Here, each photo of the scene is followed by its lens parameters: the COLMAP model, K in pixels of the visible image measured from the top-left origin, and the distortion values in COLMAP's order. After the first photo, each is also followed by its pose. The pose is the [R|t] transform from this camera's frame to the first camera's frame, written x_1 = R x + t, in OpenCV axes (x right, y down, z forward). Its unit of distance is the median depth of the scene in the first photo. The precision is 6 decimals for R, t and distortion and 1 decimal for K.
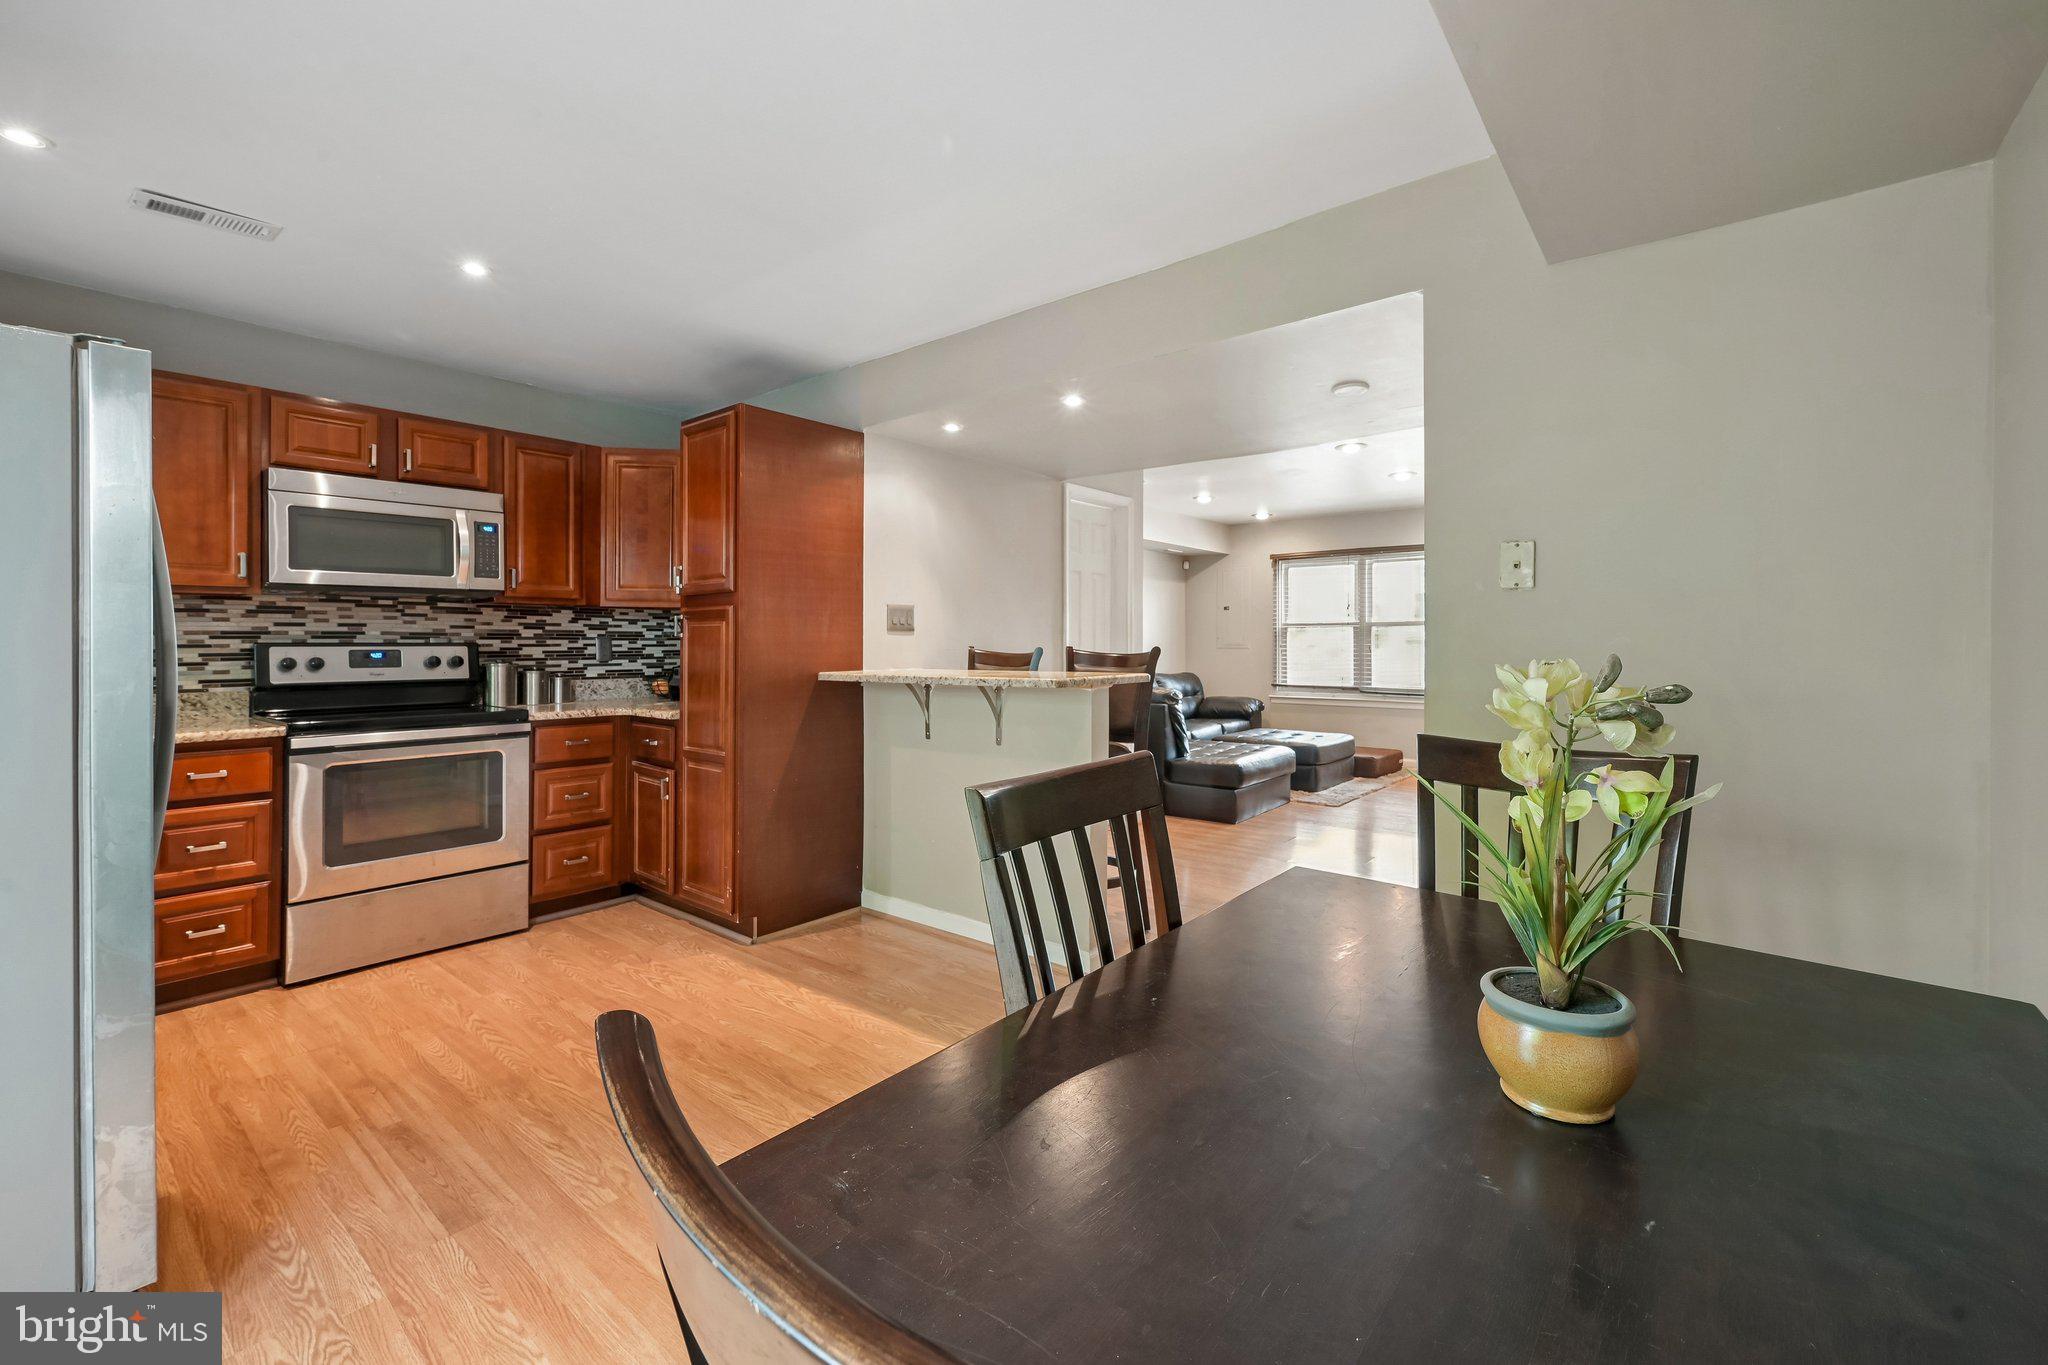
lens RADIAL K [[846.0, 0, 1041.7], [0, 846.0, 632.1], [0, 0, 1]] dist [-0.000860, -0.000137]
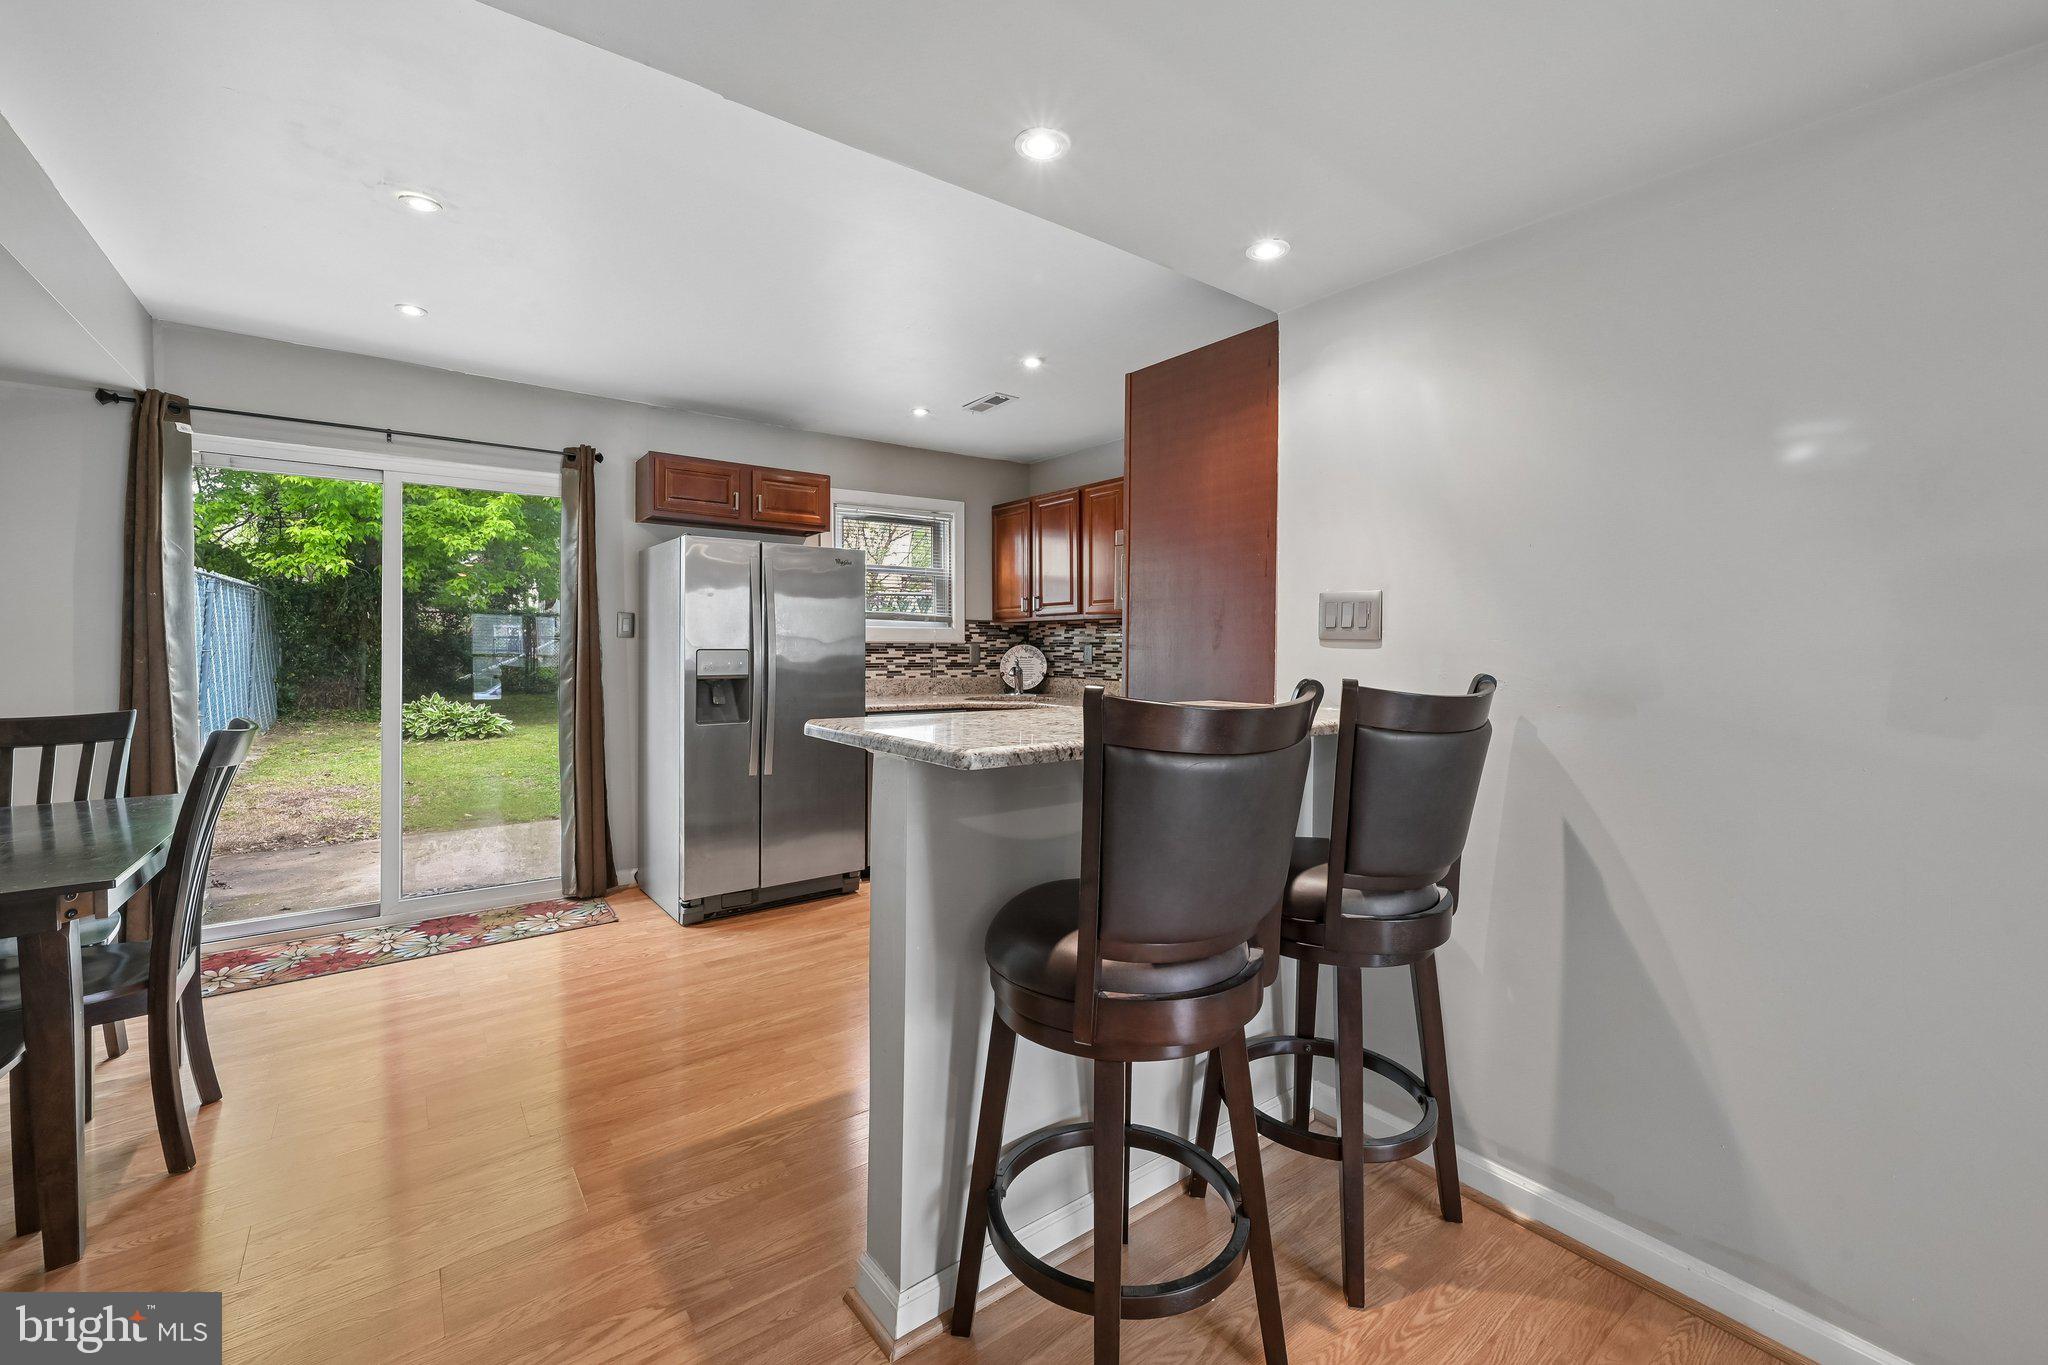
lens RADIAL K [[832.4, 0, 1037.0], [0, 832.4, 643.7], [0, 0, 1]] dist [0.001513, -0.000098]
pose [[-0.228368, -0.000765, -0.973575, 0.434219], [0.001988, 0.999997, -0.001252, 0.001957], [0.973573, -0.002221, -0.228365, 0.994406]]
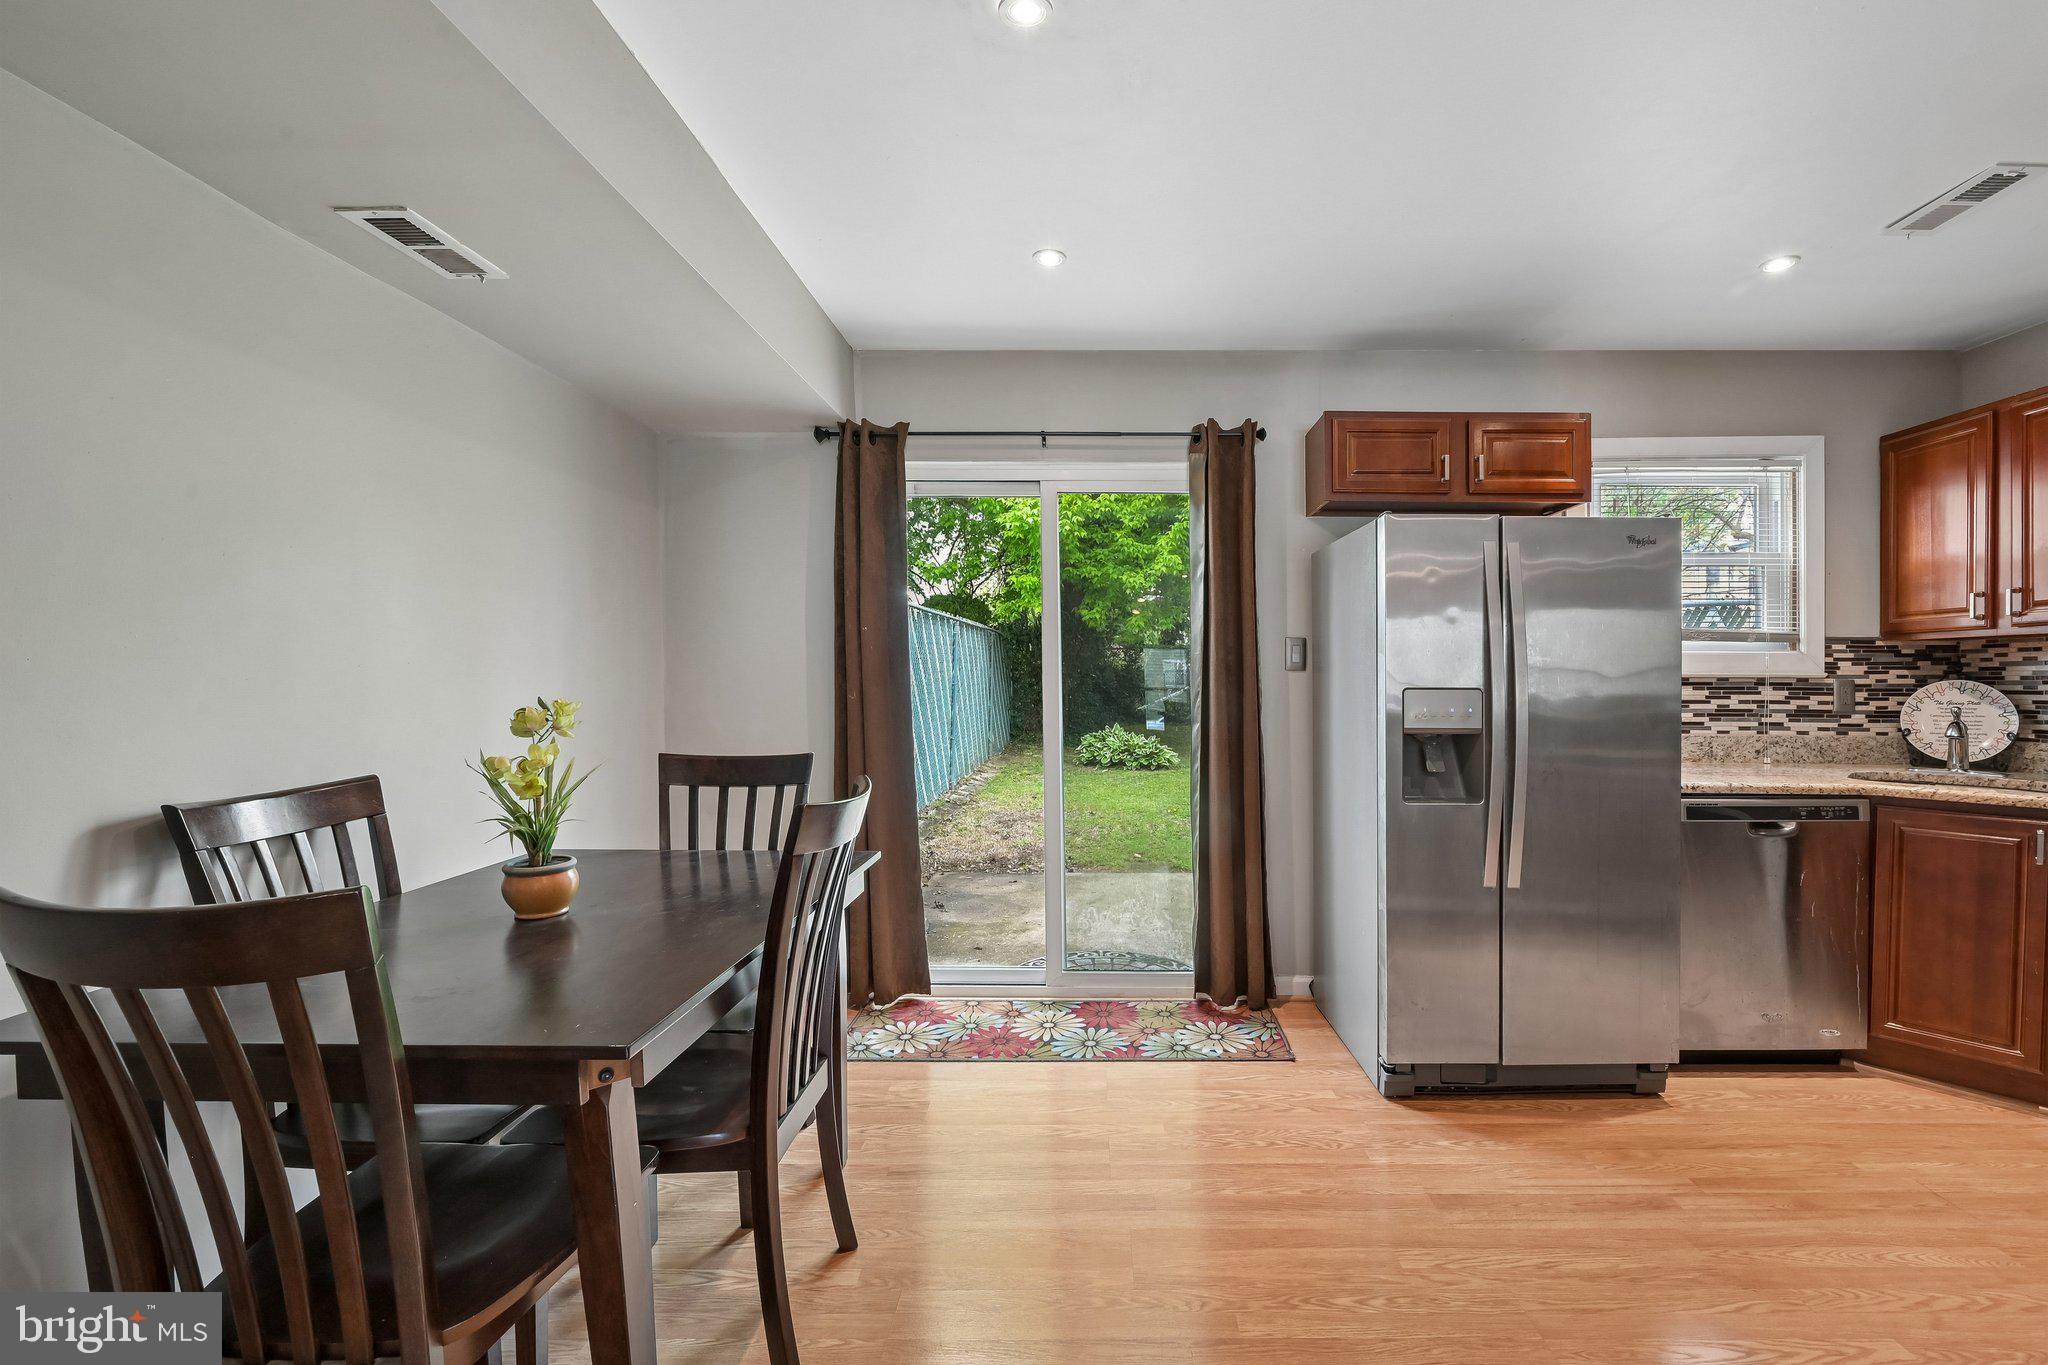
lens RADIAL K [[878.9, 0, 1096.9], [0, 878.9, 677.7], [0, 0, 1]] dist [-0.005058, -0.000214]
pose [[-0.775497, 0.000775, -0.631351, 0.195159], [0.001790, 0.999998, -0.000972, -0.001047], [0.631349, -0.001884, -0.775497, 0.764451]]
